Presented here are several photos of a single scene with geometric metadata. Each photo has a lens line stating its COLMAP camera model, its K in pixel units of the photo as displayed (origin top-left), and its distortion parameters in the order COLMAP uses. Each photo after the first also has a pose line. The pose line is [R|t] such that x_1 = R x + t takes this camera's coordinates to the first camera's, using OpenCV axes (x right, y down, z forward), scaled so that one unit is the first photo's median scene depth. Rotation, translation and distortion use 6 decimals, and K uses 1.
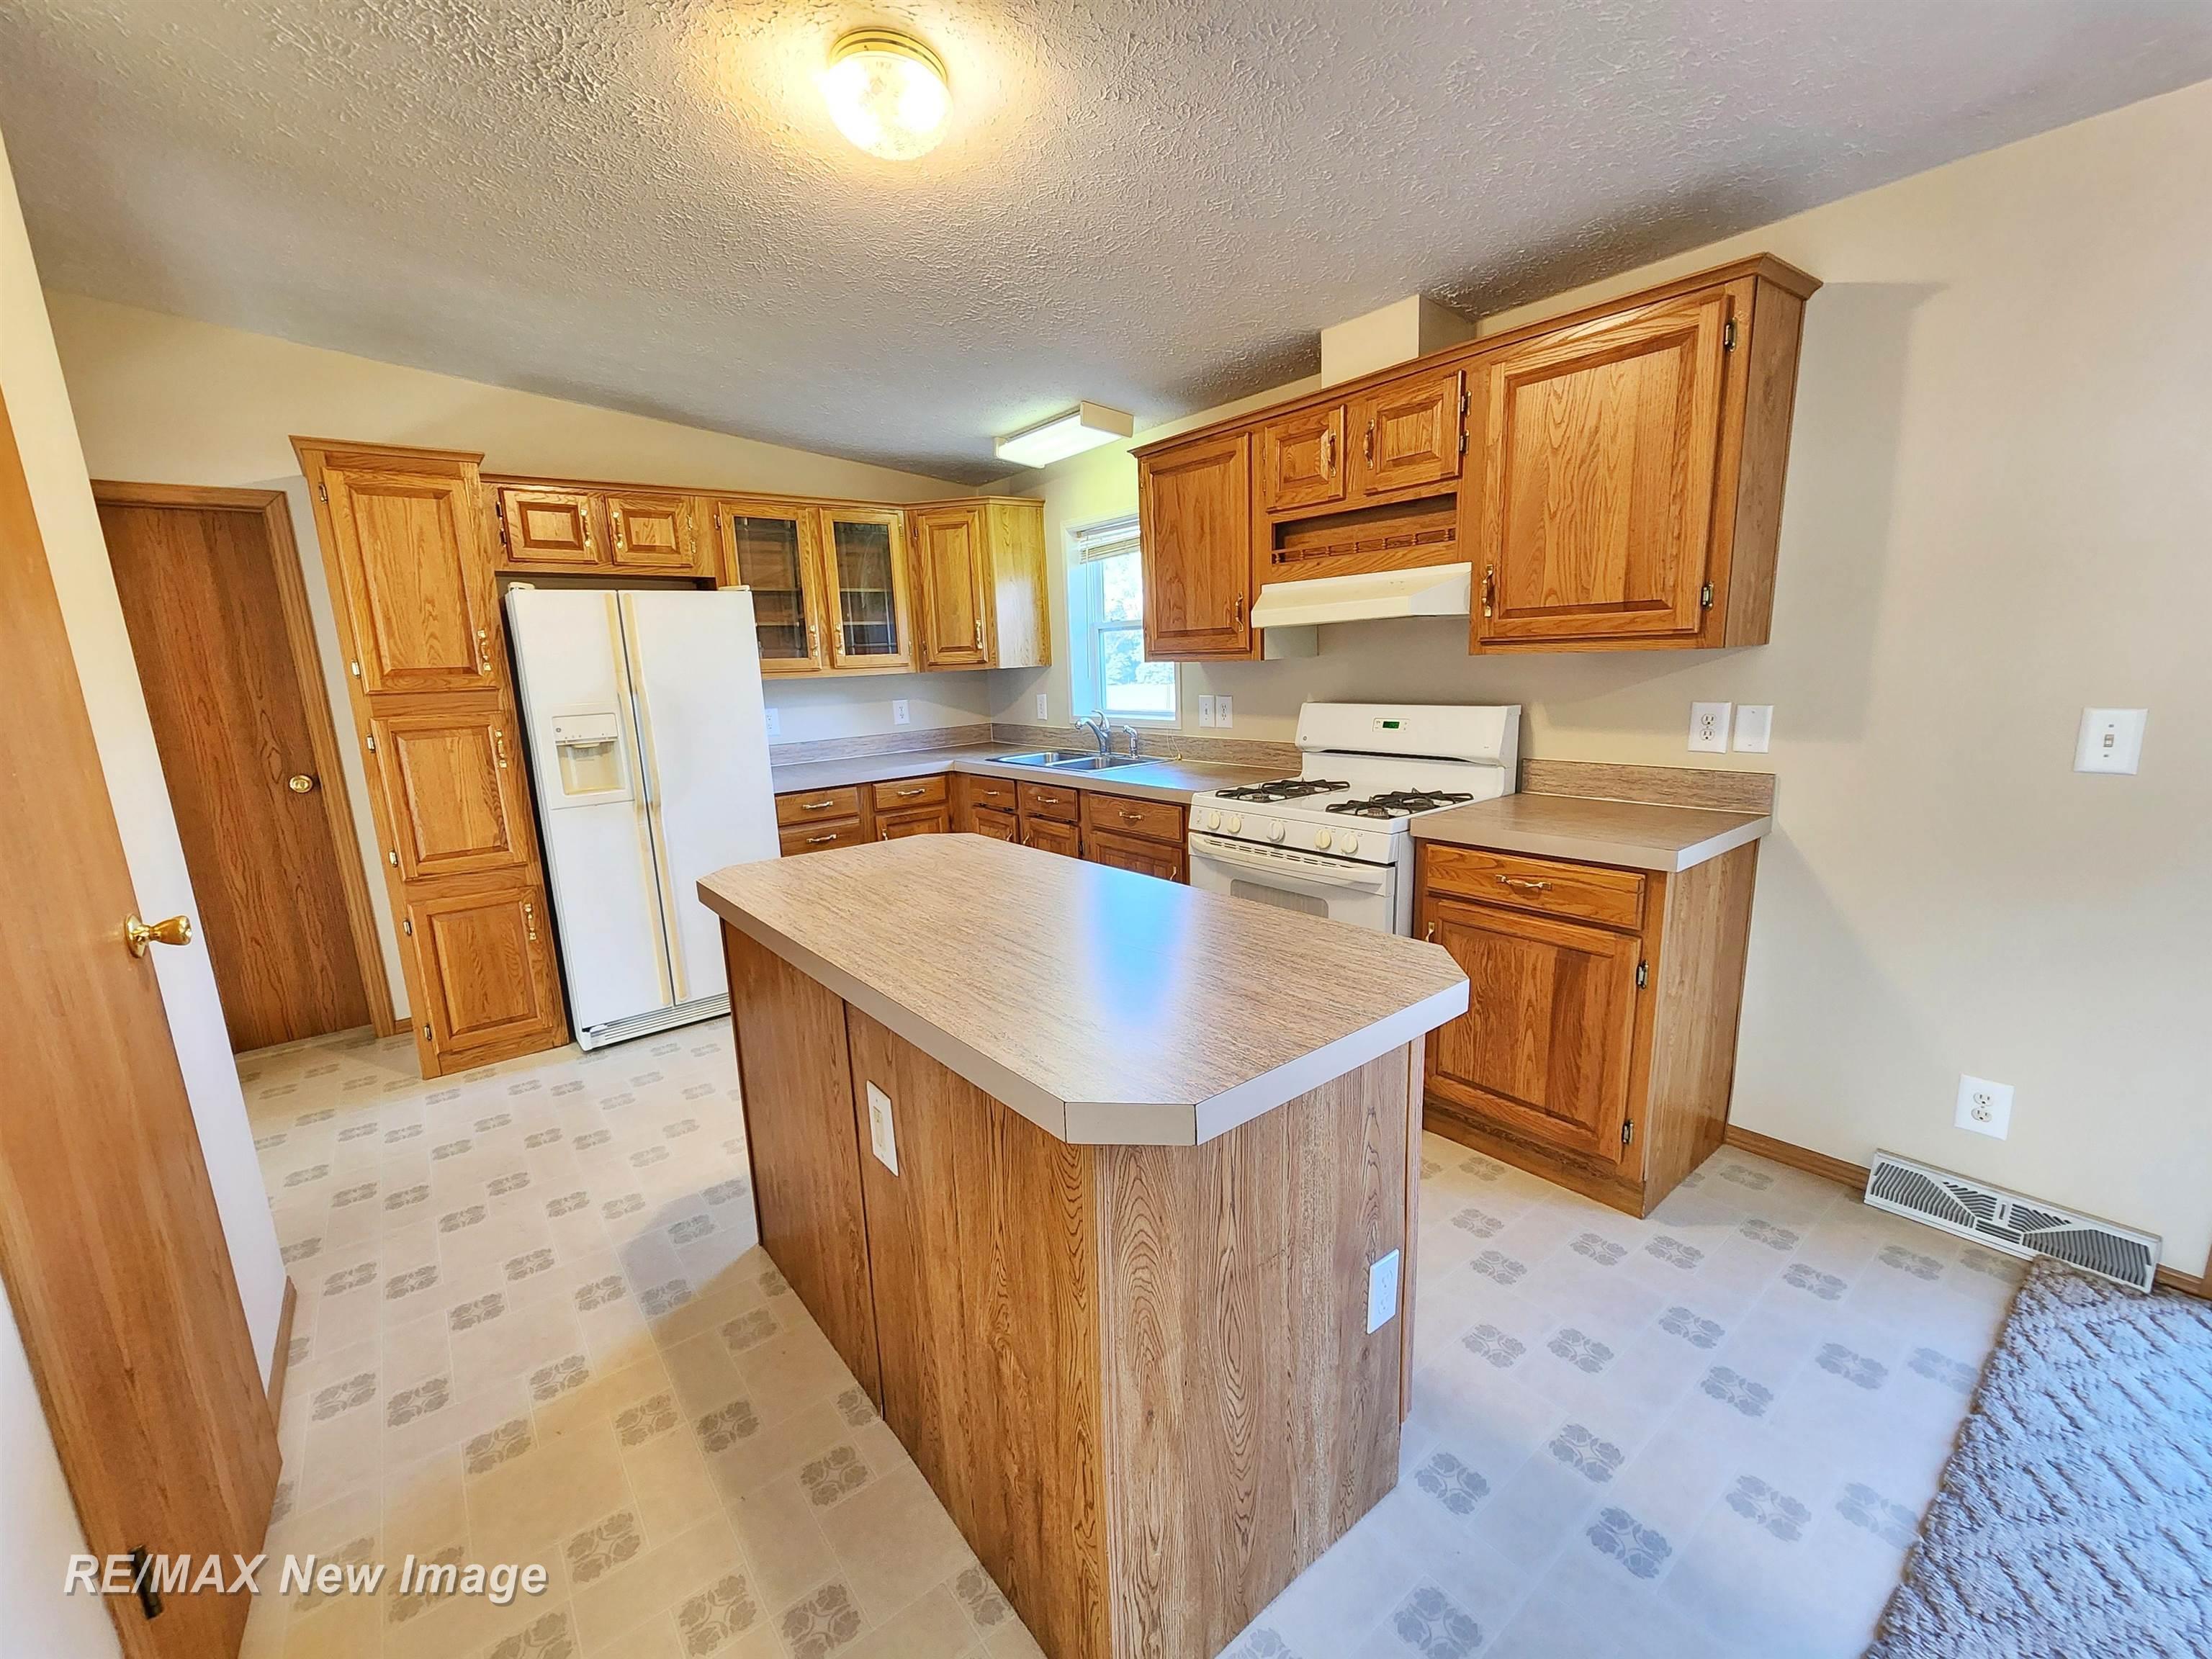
lens RADIAL K [[909.5, 0, 1096.8], [0, 909.5, 839.8], [0, 0, 1]] dist [-0.002083, 0.000503]
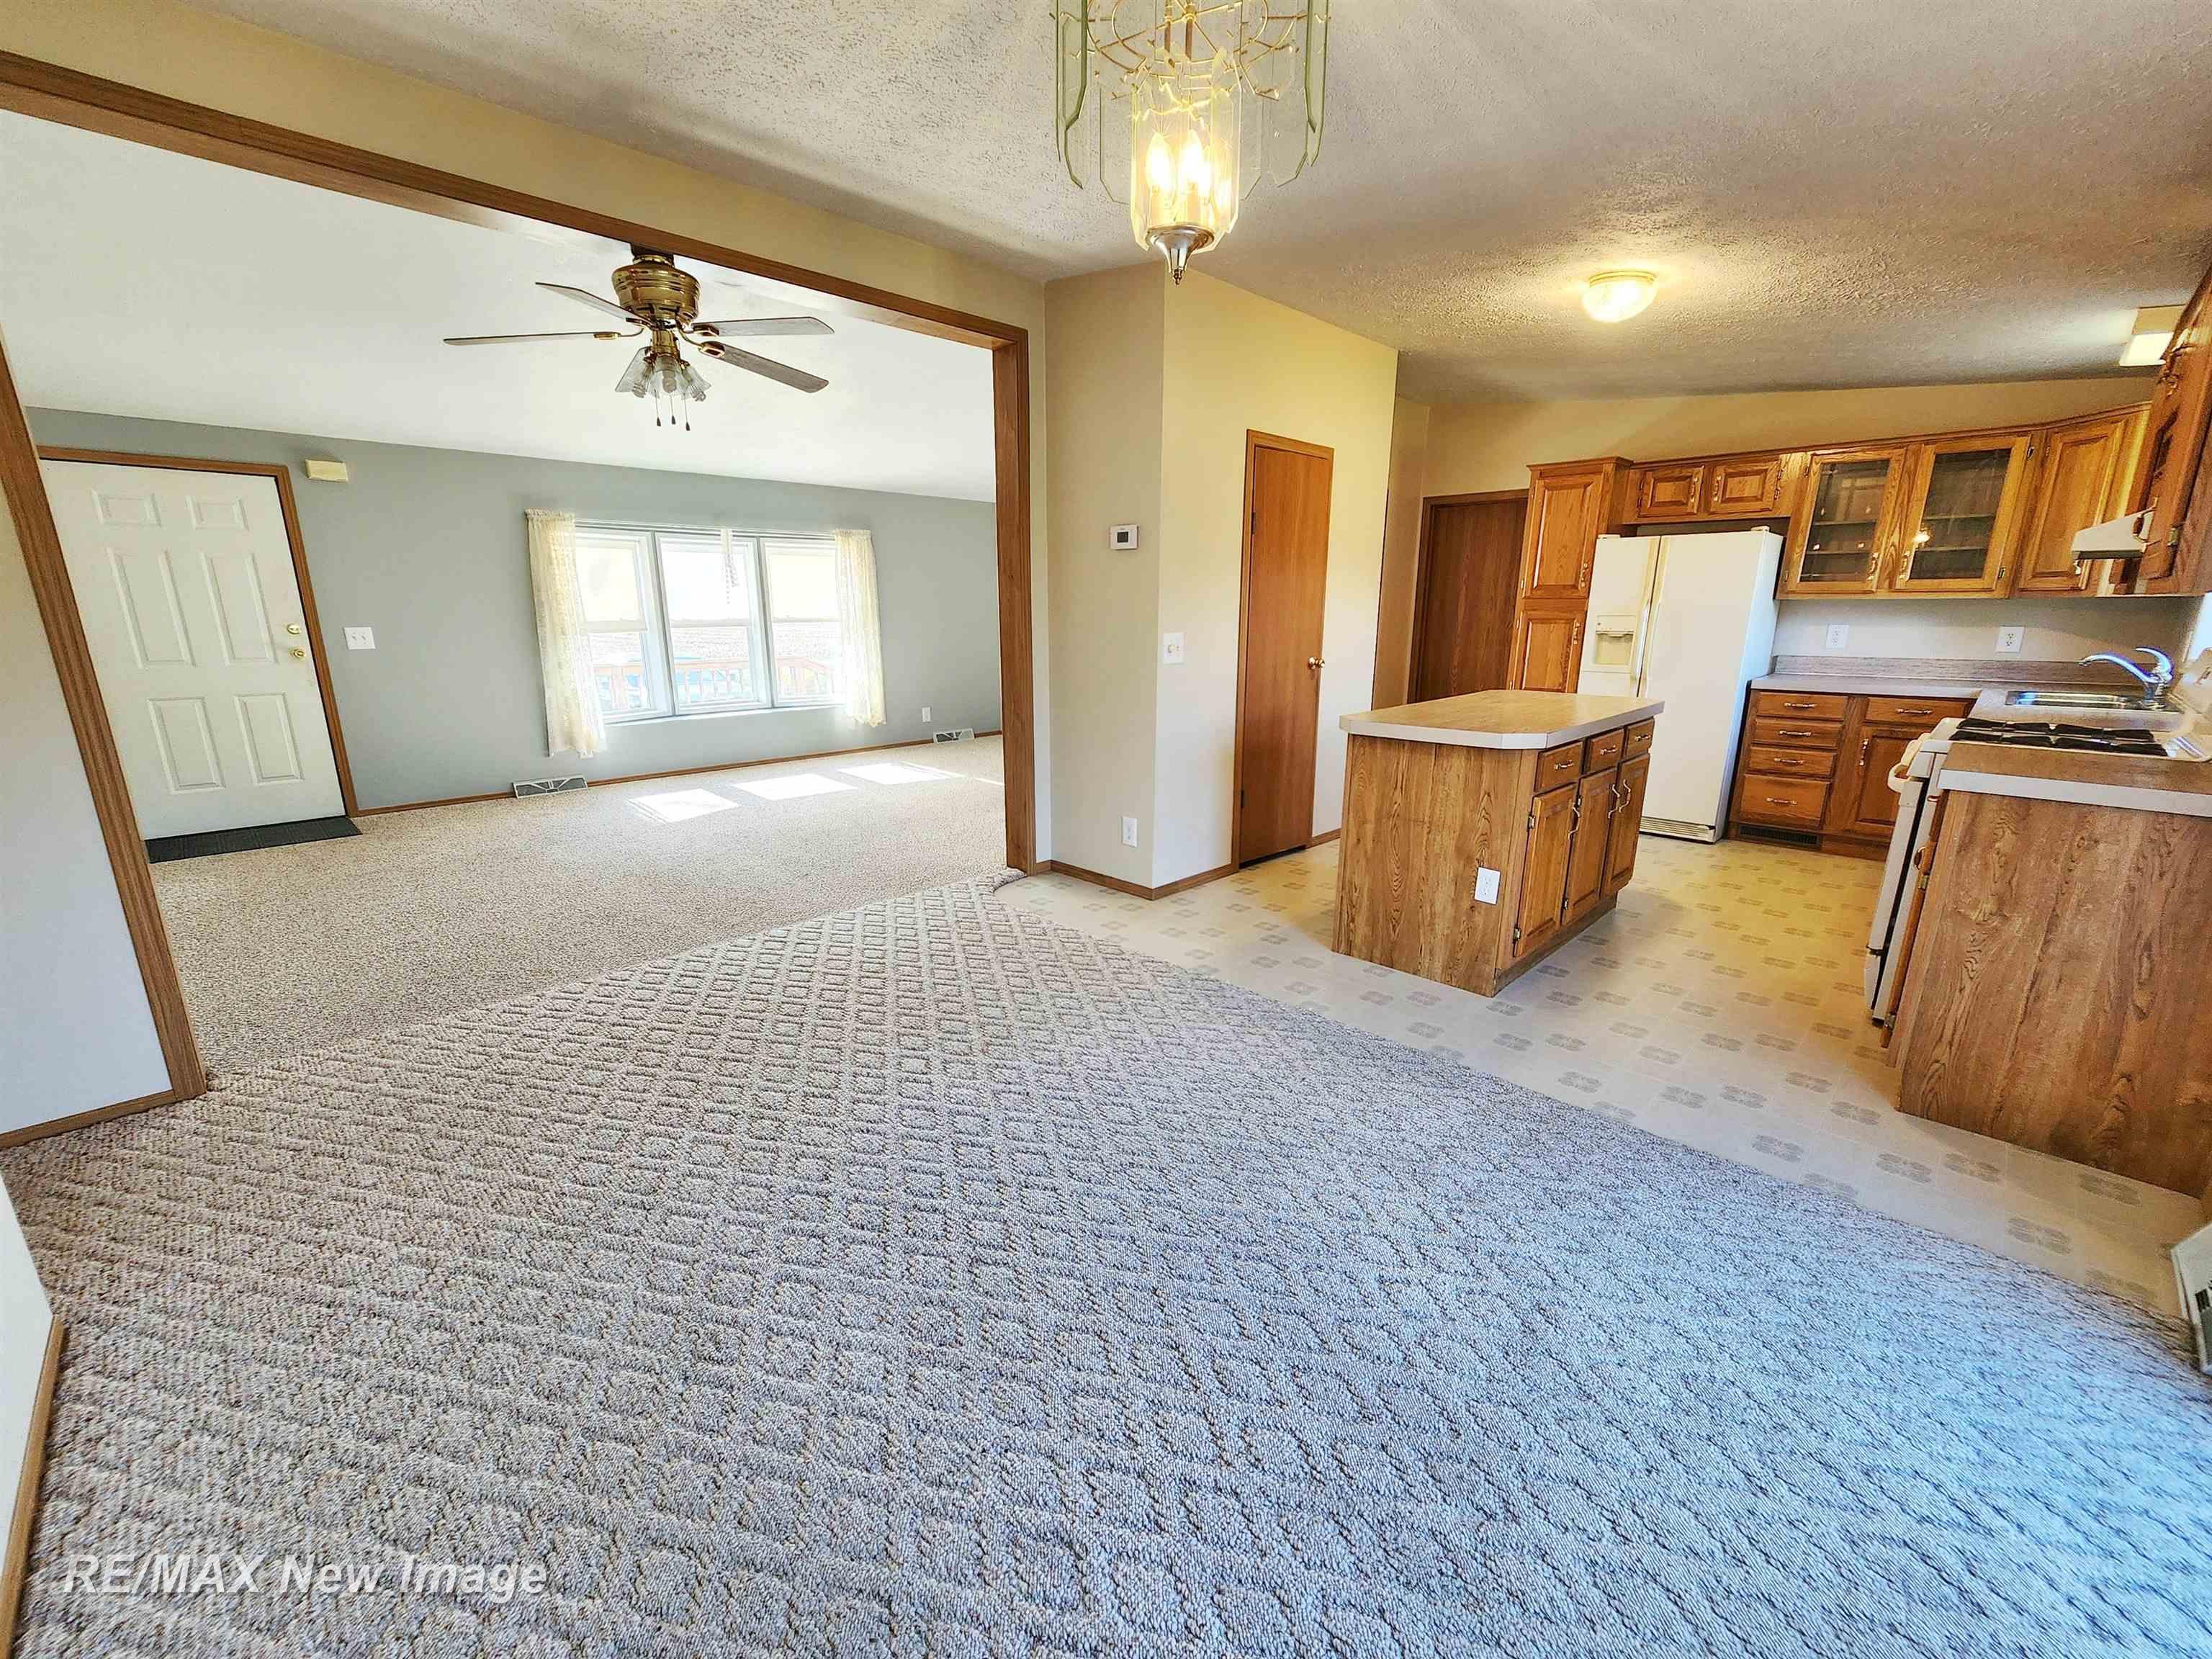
lens RADIAL K [[909.5, 0, 1102.4], [0, 909.5, 834.2], [0, 0, 1]] dist [-0.002083, 0.000503]
pose [[0.140050, 0.280086, -0.949704, 0.961959], [-0.197365, 0.947806, 0.250421, 0.007672], [0.970275, 0.152367, 0.188019, -0.137942]]
